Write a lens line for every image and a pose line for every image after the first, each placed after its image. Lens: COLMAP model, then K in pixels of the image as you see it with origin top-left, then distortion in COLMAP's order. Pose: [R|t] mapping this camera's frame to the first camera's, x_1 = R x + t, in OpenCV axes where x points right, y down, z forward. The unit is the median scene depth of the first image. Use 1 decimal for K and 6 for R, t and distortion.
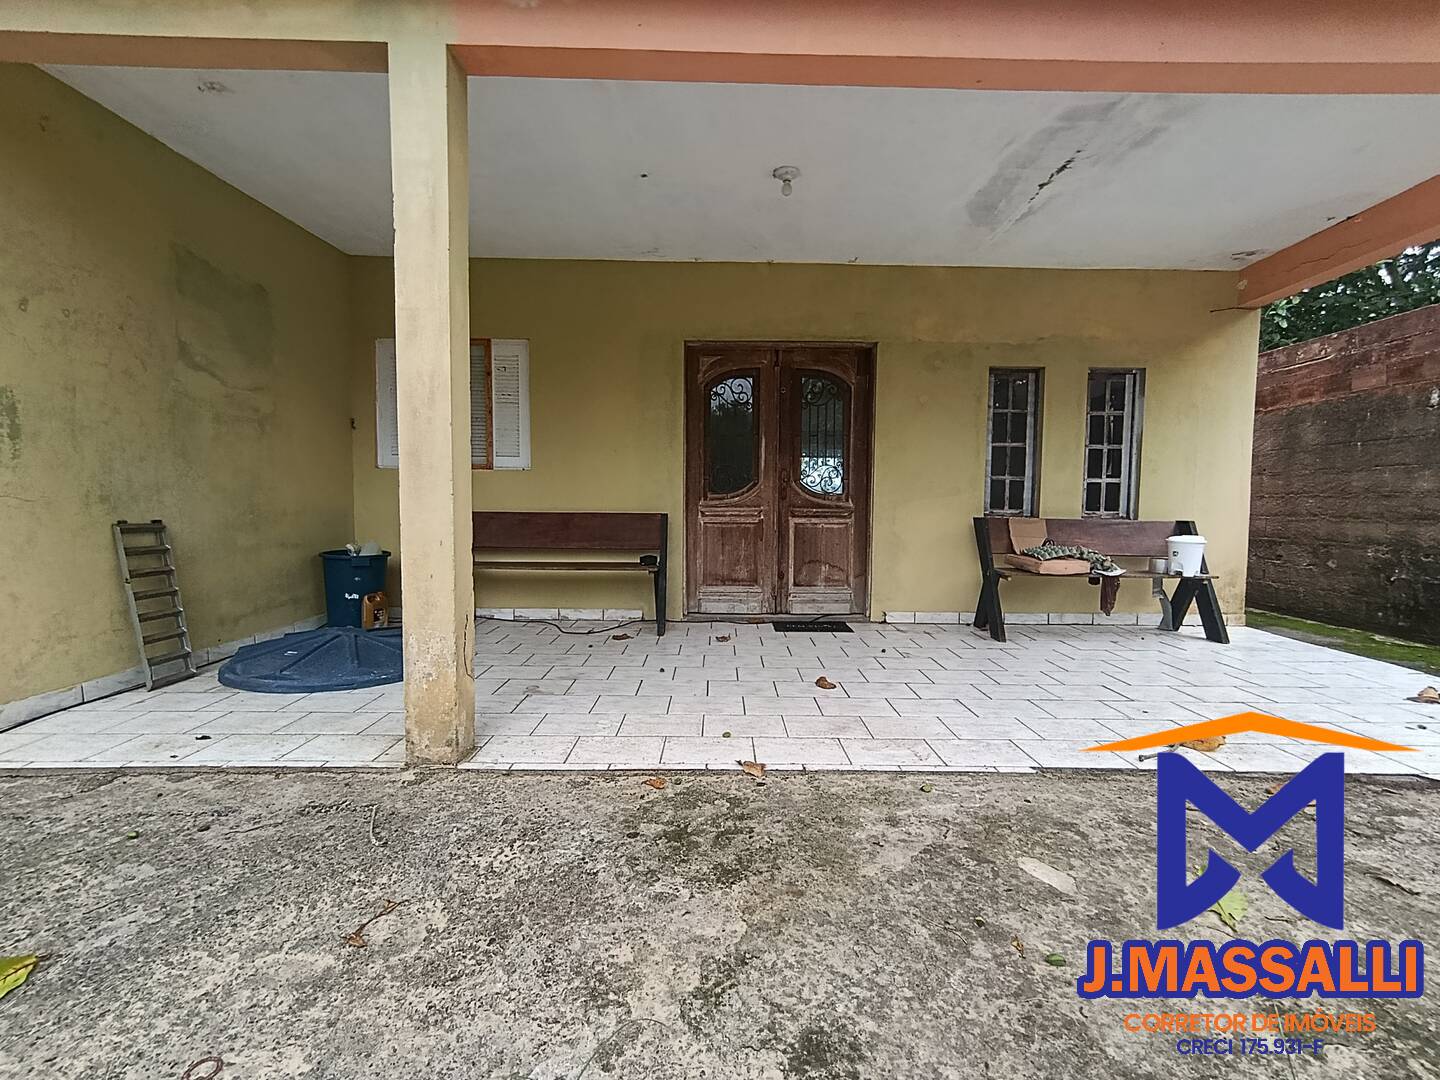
lens RADIAL K [[653.3, 0, 719.4], [0, 653.3, 536.6], [0, 0, 1]] dist [0.006196, 0.002423]
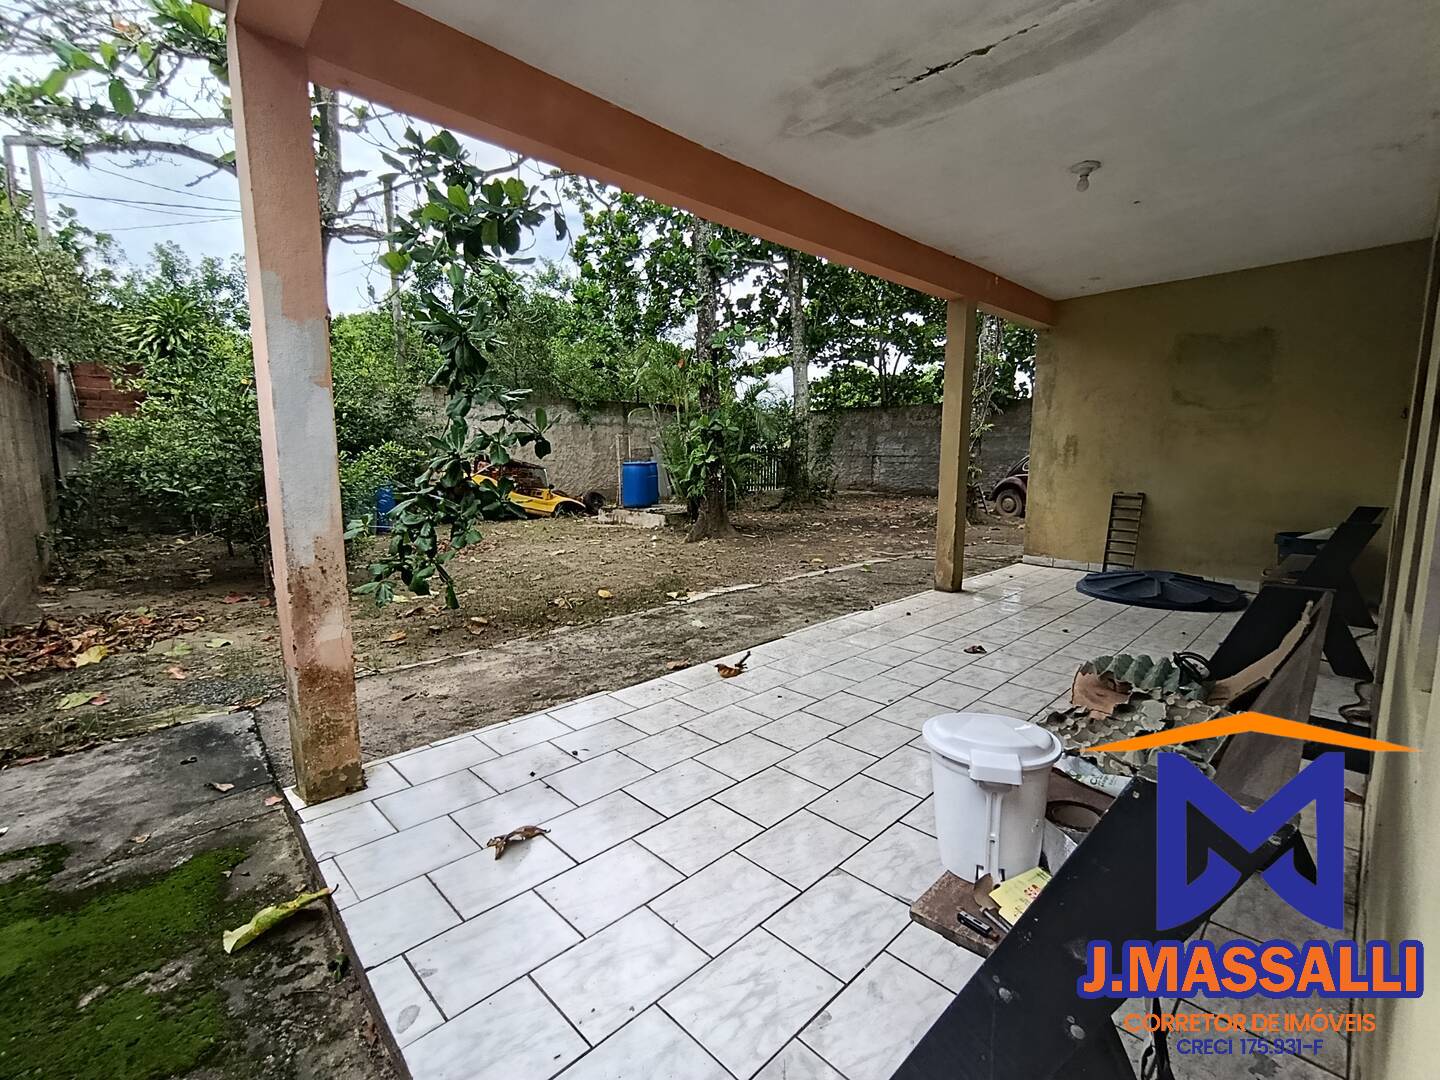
lens RADIAL K [[653.3, 0, 721.2], [0, 653.3, 540.2], [0, 0, 1]] dist [0.006196, 0.002423]
pose [[-0.713096, 0.084197, -0.695992, 1.062096], [-0.051521, 0.983784, 0.171800, -0.123717], [0.699170, 0.158368, -0.697195, 1.205609]]
